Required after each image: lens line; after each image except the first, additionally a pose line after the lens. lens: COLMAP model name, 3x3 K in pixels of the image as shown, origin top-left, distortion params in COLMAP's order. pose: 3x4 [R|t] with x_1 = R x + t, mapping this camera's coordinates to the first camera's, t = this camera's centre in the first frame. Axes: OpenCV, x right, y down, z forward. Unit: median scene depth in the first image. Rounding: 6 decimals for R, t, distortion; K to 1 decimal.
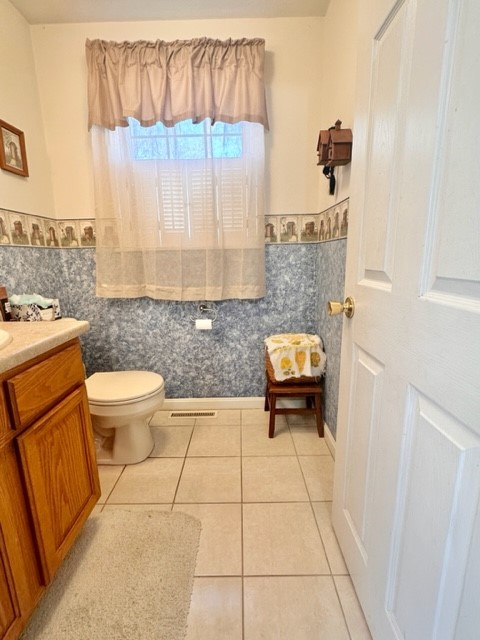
lens RADIAL K [[294.1, 0, 238.8], [0, 294.1, 319.4], [0, 0, 1]] dist [0.000874, -0.000432]
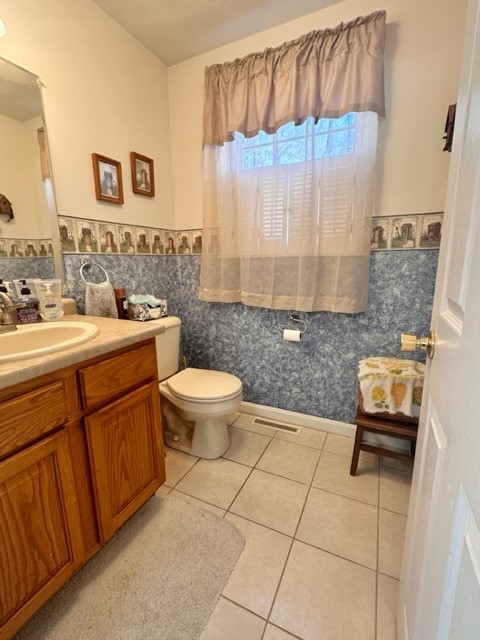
lens RADIAL K [[294.1, 0, 239.4], [0, 294.1, 319.6], [0, 0, 1]] dist [0.000874, -0.000432]
pose [[0.900802, 0.094376, -0.423851, 0.143145], [-0.094918, 0.995286, 0.019885, -0.041035], [0.423729, 0.022319, 0.905514, 0.071120]]
